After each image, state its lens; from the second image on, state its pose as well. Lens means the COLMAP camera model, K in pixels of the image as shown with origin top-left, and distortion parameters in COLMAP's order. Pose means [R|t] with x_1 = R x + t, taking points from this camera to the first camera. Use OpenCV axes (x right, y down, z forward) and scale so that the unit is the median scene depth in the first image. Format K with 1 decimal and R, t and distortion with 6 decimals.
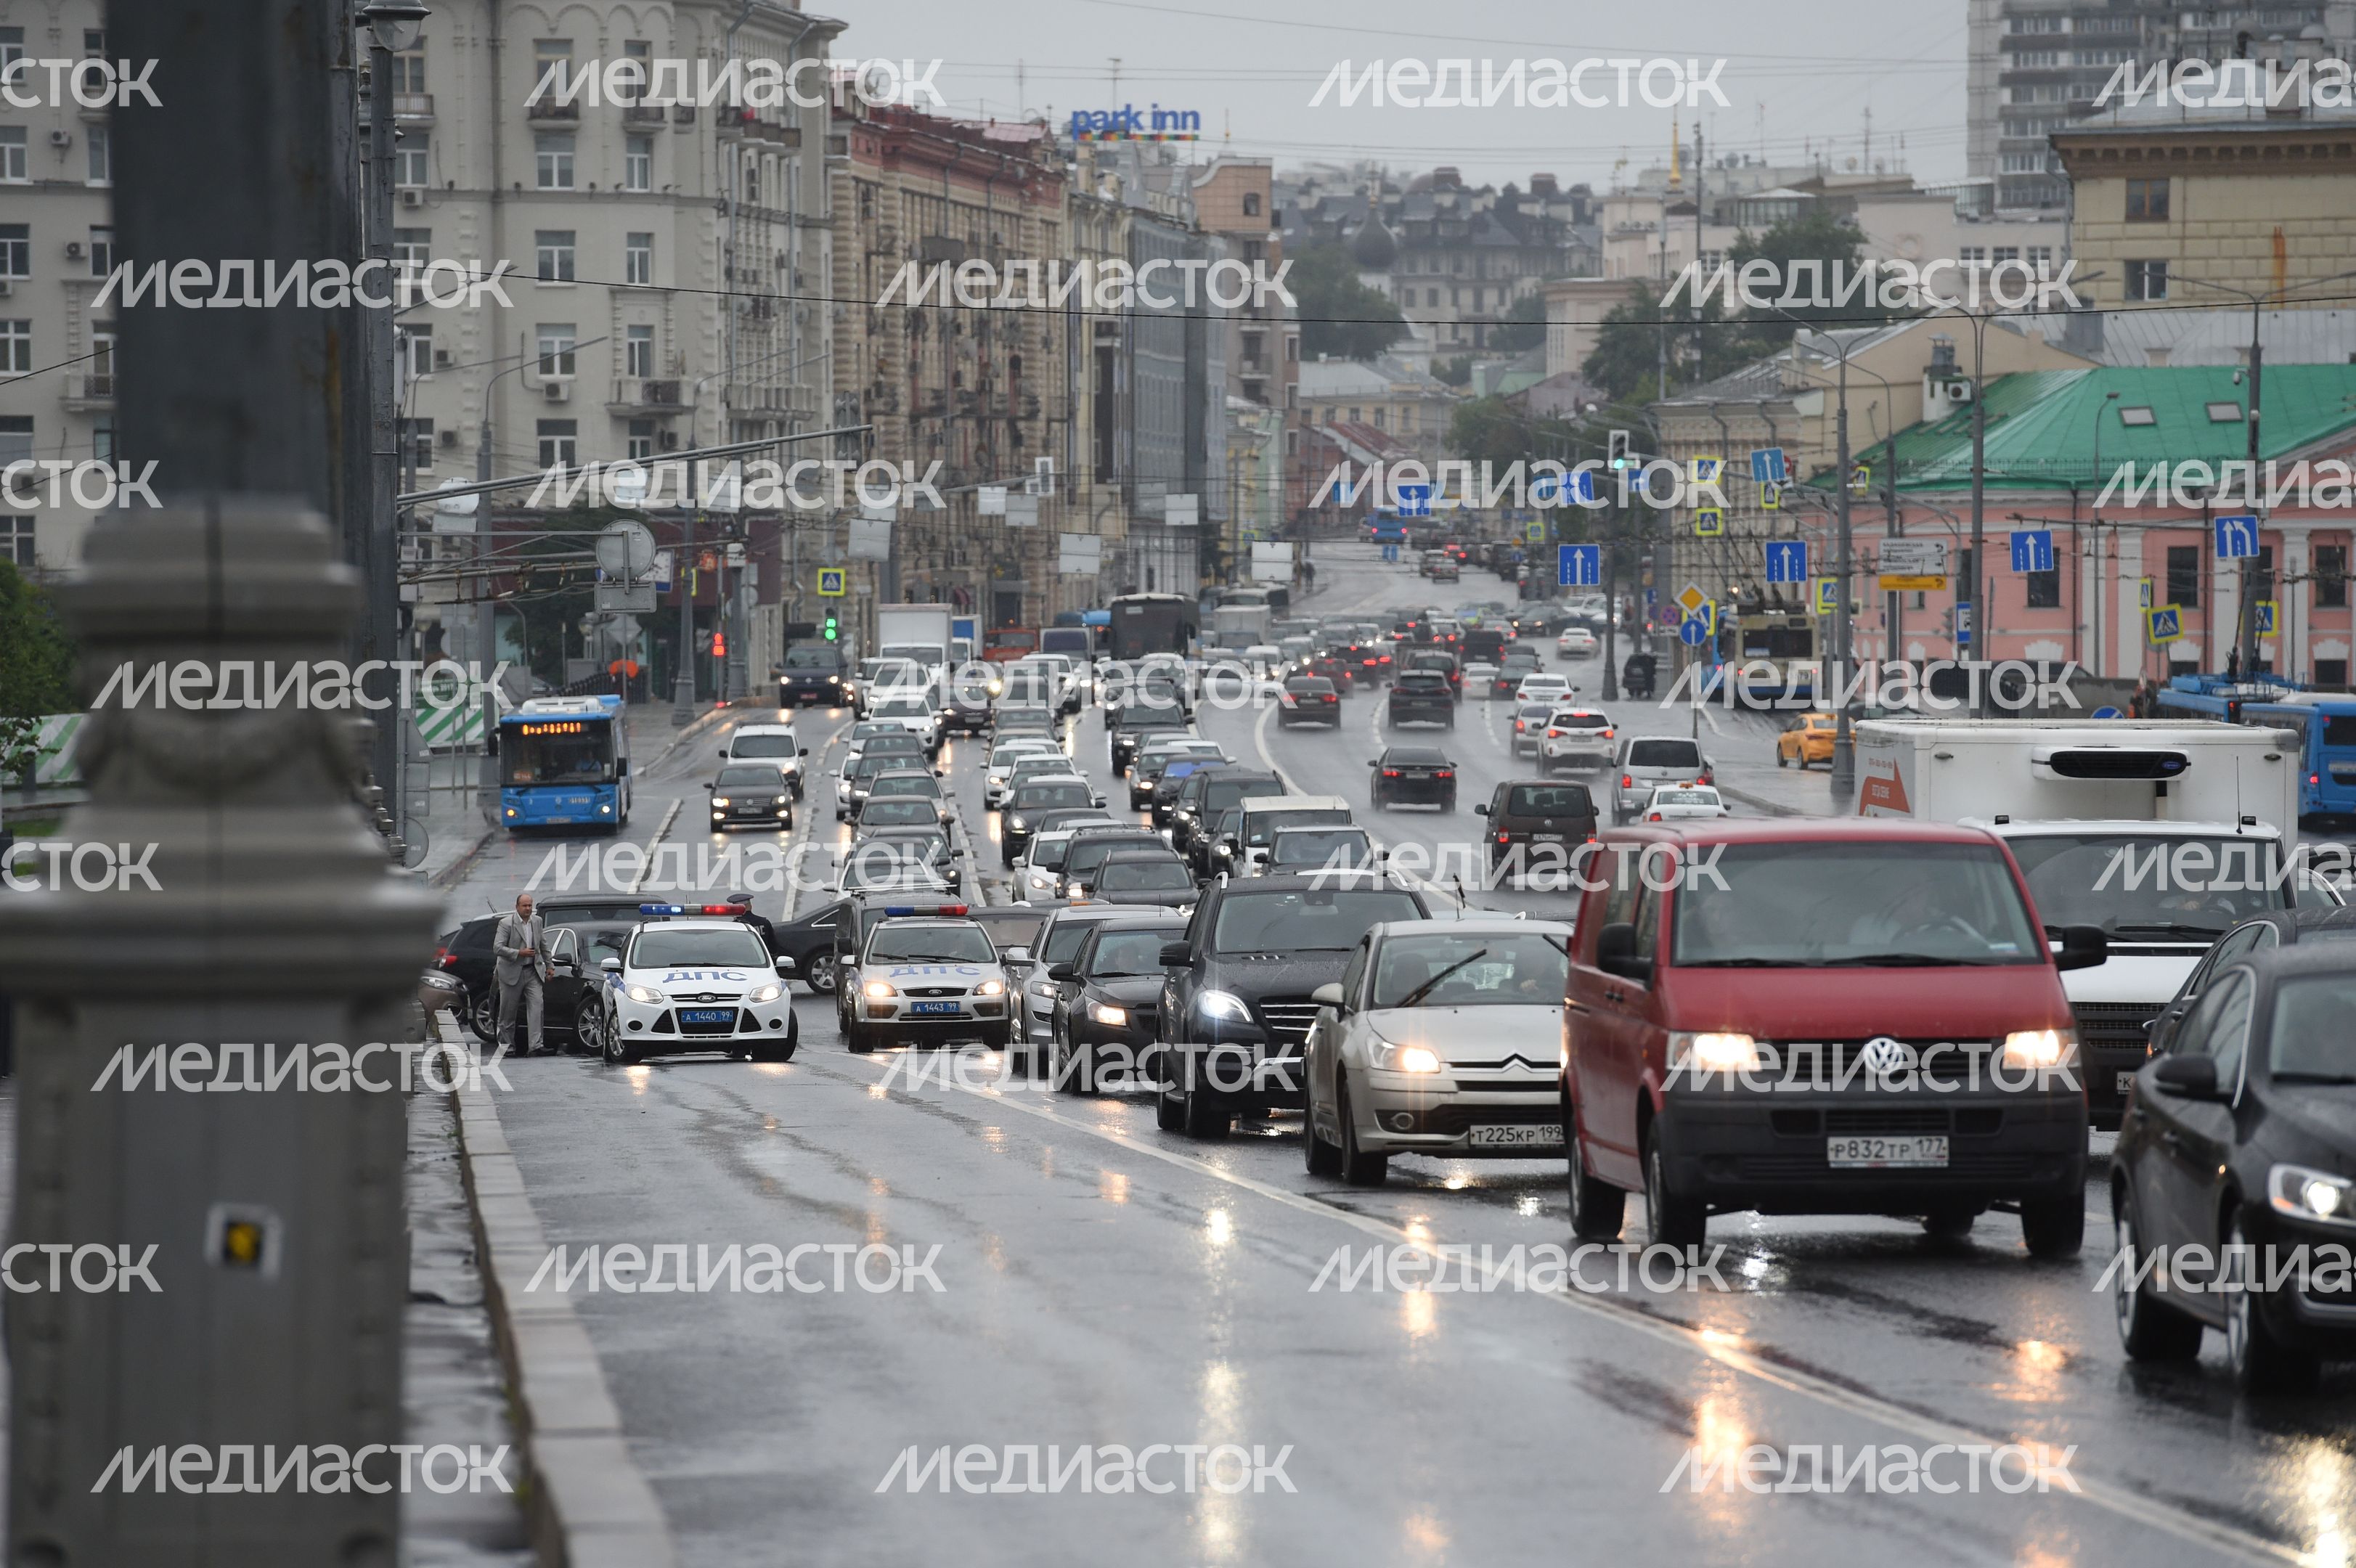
lens RADIAL K [[13176.9, 0, 1188.7], [0, 13176.9, 818.9], [0, 0, 1]] dist [2.471216, 11.468127]
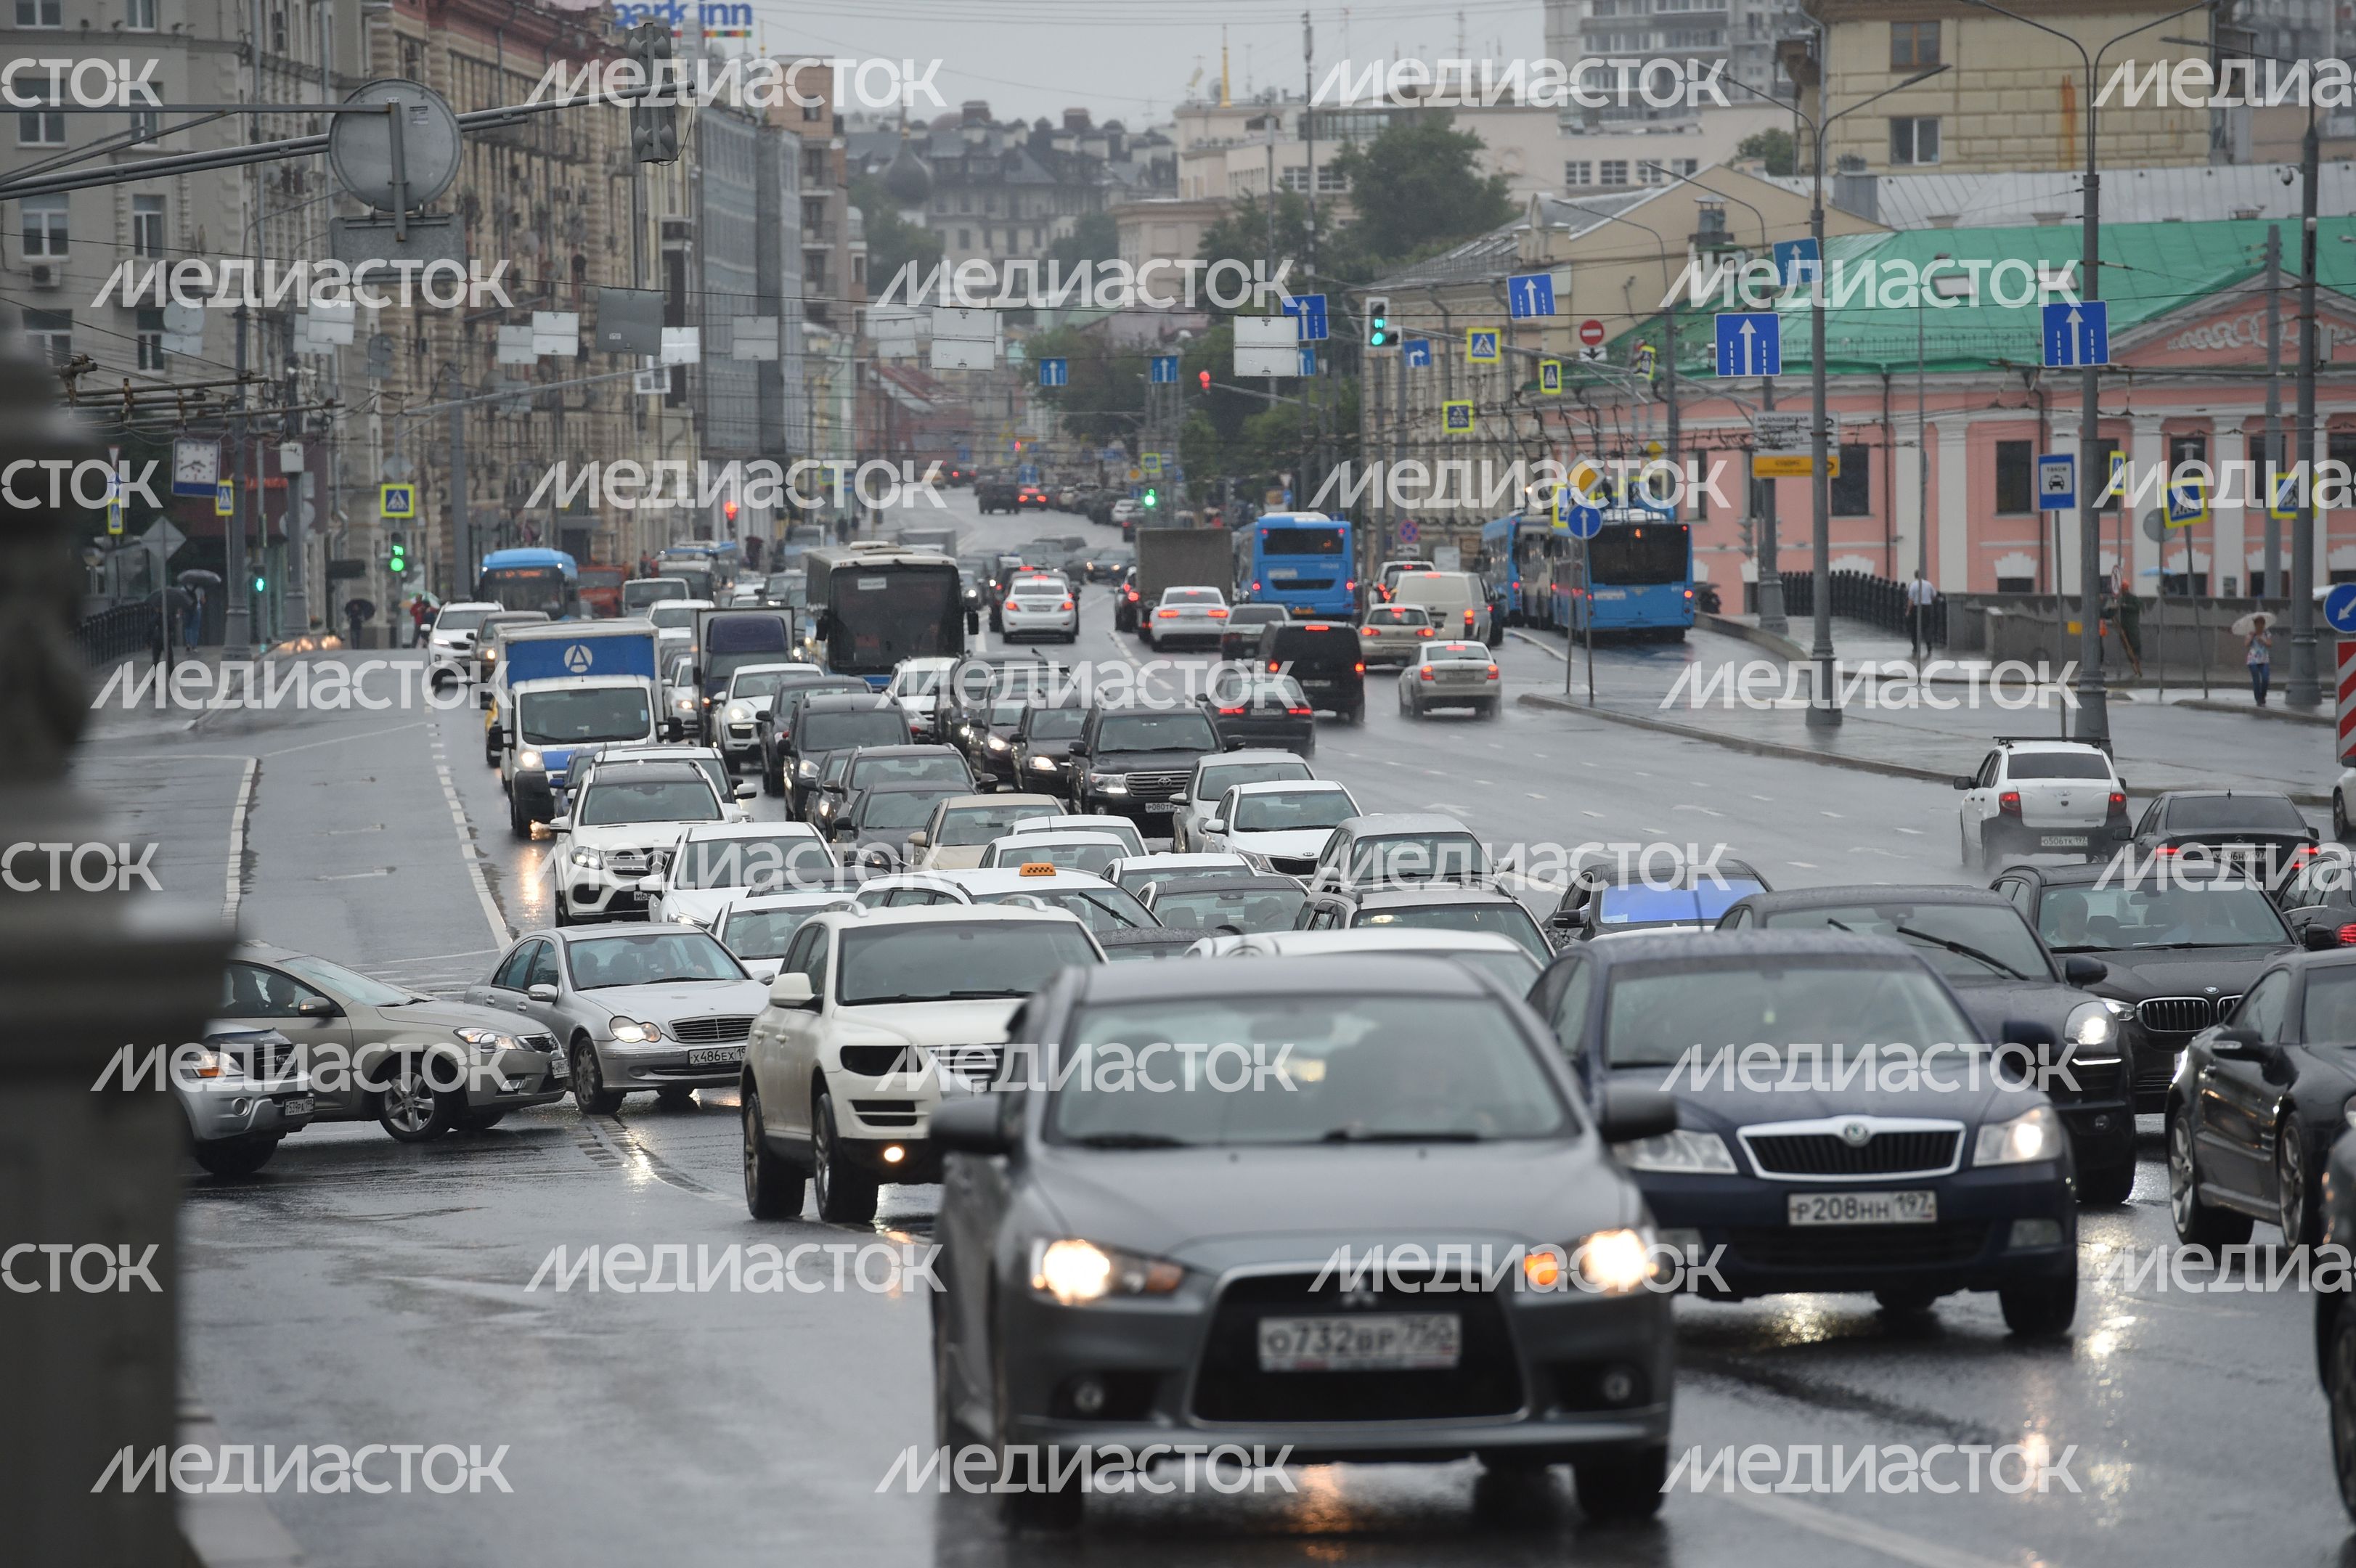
lens RADIAL K [[13244.1, 0, 1178.0], [0, 13244.1, 784.0], [0, 0, 1]] dist [2.666158, 15.708706]
pose [[0.999166, -0.014565, 0.038153, -0.008193], [0.014595, 0.999893, -0.000530, 0.000645], [-0.038142, 0.001086, 0.999272, 0.129543]]
